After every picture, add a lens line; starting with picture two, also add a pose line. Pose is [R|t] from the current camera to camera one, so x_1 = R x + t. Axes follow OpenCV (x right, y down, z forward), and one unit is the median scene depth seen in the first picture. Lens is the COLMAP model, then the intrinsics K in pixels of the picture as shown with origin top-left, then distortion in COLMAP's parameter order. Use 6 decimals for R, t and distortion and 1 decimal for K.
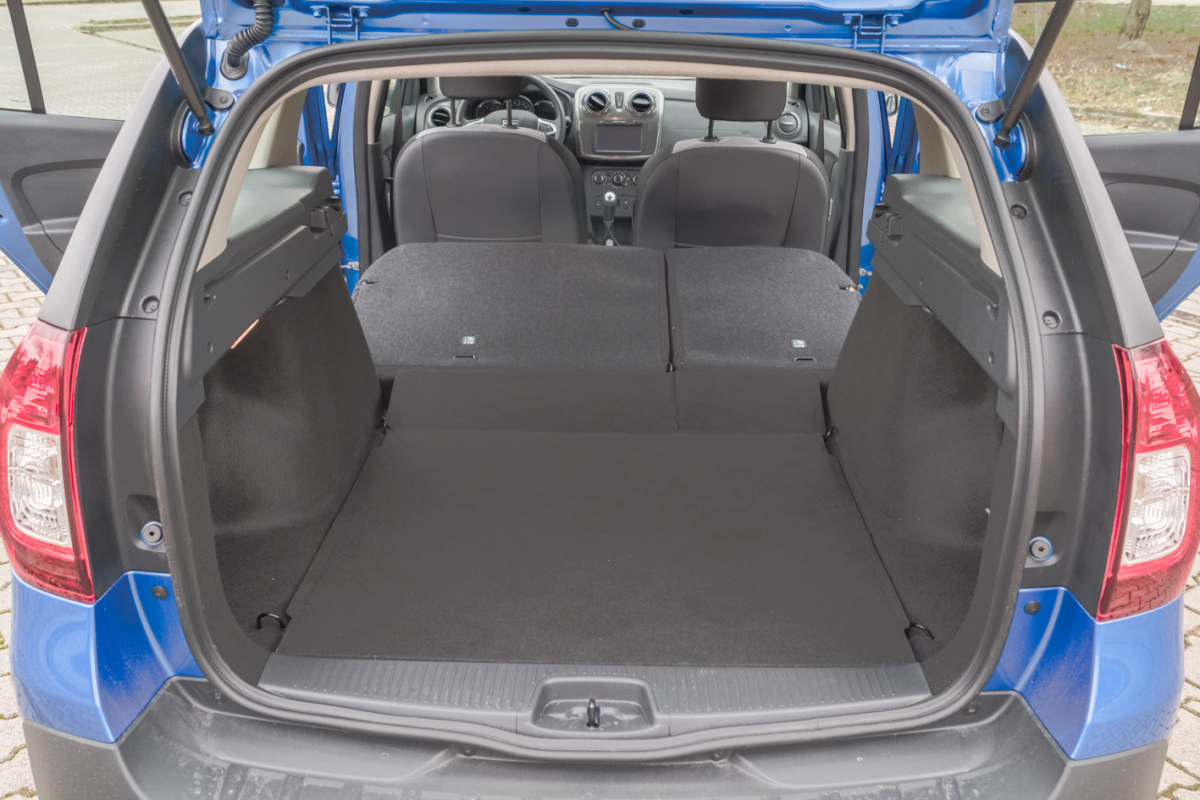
lens RADIAL K [[1252.9, 0, 603.4], [0, 1252.9, 398.9], [0, 0, 1]] dist [0.004104, 0.000000]
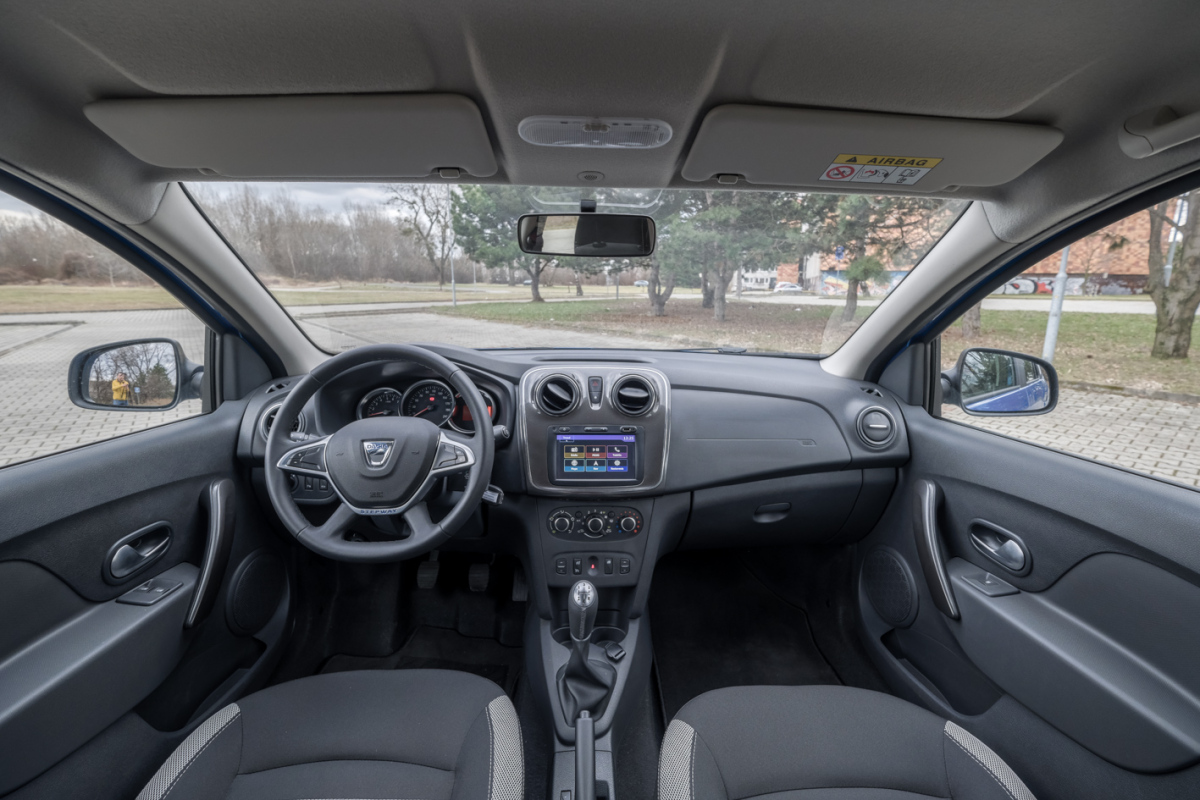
lens RADIAL K [[532.6, 0, 598.1], [0, 532.6, 389.9], [0, 0, 1]] dist [-0.001547, -0.000380]
pose [[0.998394, -0.008990, 0.055936, -0.000078], [0.017665, 0.987506, -0.156587, -0.199425], [-0.053830, 0.157323, 0.986079, 0.754432]]
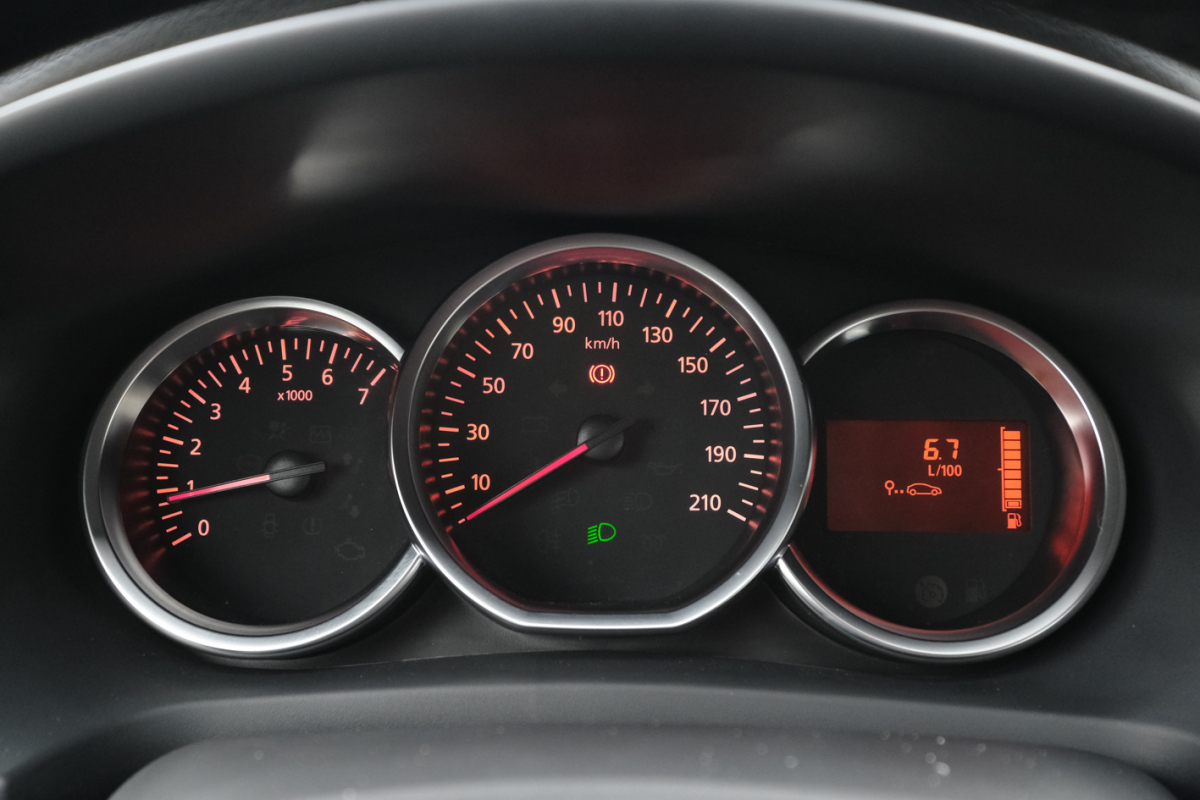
lens RADIAL K [[1093.8, 0, 562.0], [0, 1093.8, 411.1], [0, 0, 1]] dist [-0.008668, 0.048169]
pose [[0.999834, -0.015623, 0.009412, -0.073824], [0.015307, 0.999347, 0.032719, -0.239250], [-0.009917, -0.032570, 0.999420, 0.951257]]
